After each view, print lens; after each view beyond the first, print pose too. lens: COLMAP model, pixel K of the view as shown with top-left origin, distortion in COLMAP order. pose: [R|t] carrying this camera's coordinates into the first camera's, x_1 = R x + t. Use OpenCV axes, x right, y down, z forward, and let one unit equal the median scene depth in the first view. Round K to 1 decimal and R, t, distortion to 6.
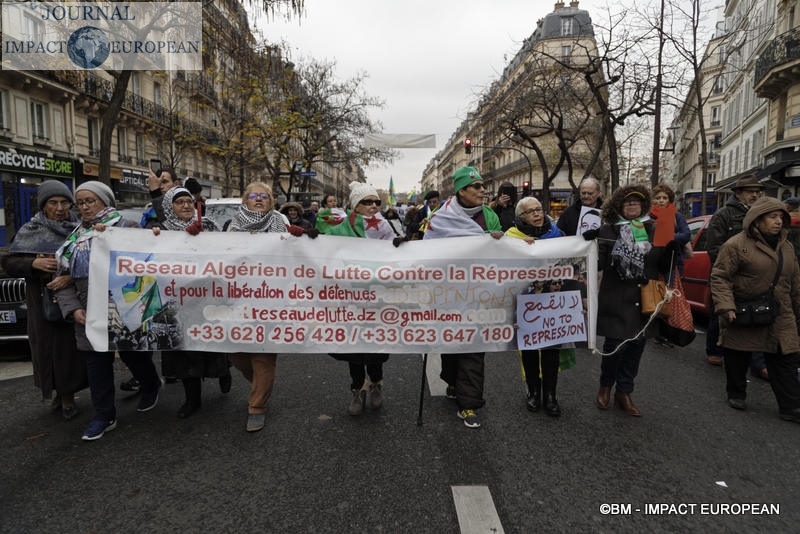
lens RADIAL K [[521.3, 0, 399.3], [0, 521.3, 271.8], [0, 0, 1]] dist [-0.004023, 0.004662]
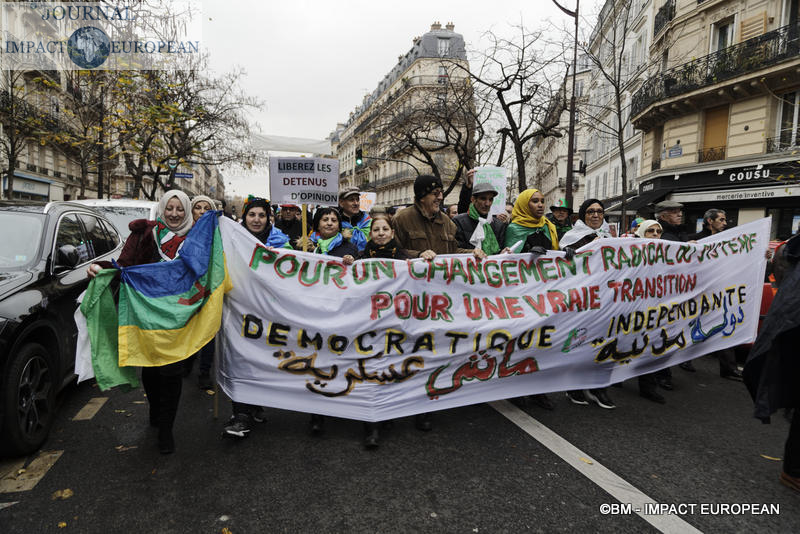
lens RADIAL K [[524.0, 0, 400.0], [0, 524.0, 267.0], [0, 0, 1]] dist [0.001469, 0.005711]
pose [[0.964825, 0.012206, 0.262610, -0.063702], [-0.004111, 0.999500, -0.031350, -0.009537], [-0.262861, 0.029168, 0.964393, 0.076944]]
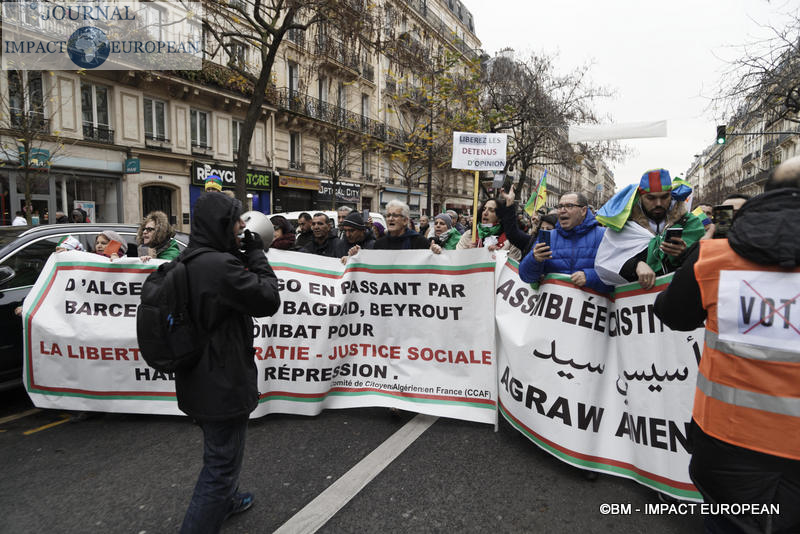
lens RADIAL K [[524.0, 0, 400.0], [0, 524.0, 267.0], [0, 0, 1]] dist [0.001469, 0.005711]
pose [[0.897589, 0.037823, -0.439208, 0.075435], [-0.046769, 0.998860, -0.009561, -0.025195], [0.438346, 0.029123, 0.898335, 0.155211]]
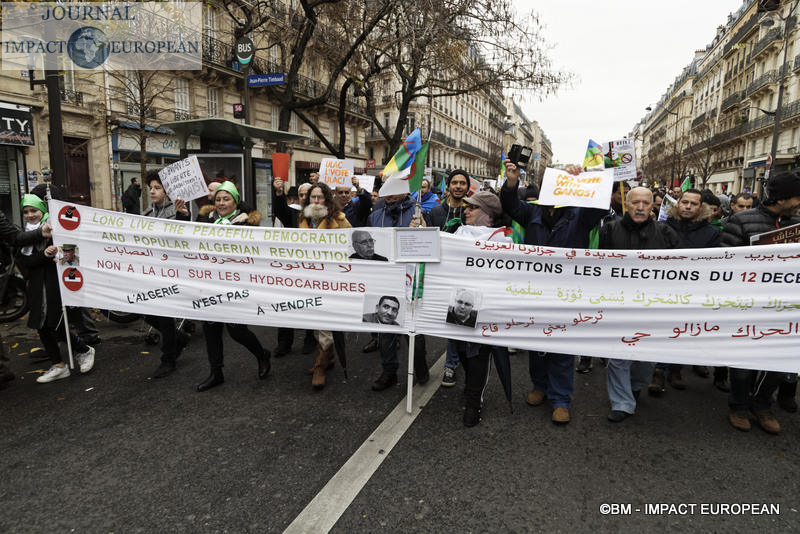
lens RADIAL K [[524.0, 0, 400.0], [0, 524.0, 267.0], [0, 0, 1]] dist [0.001469, 0.005711]
pose [[0.939346, 0.059599, -0.337754, 0.050652], [-0.047872, 0.997930, 0.042950, -0.094141], [0.339615, -0.024176, 0.940254, 0.826454]]
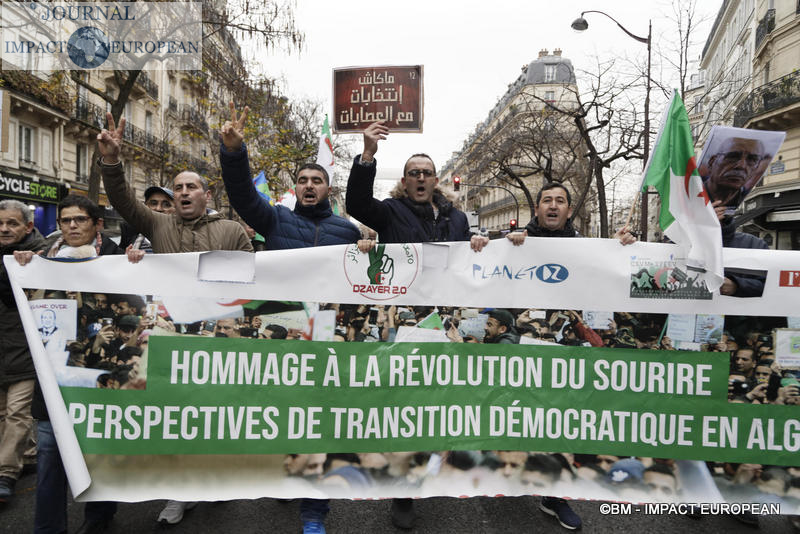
lens RADIAL K [[517.4, 0, 402.0], [0, 517.4, 271.2], [0, 0, 1]] dist [0.001471, -0.000173]
pose [[0.998978, 0.023953, 0.038342, -0.013123], [-0.021354, 0.997537, -0.066818, -0.001001], [-0.039848, 0.065931, 0.997028, 0.010973]]
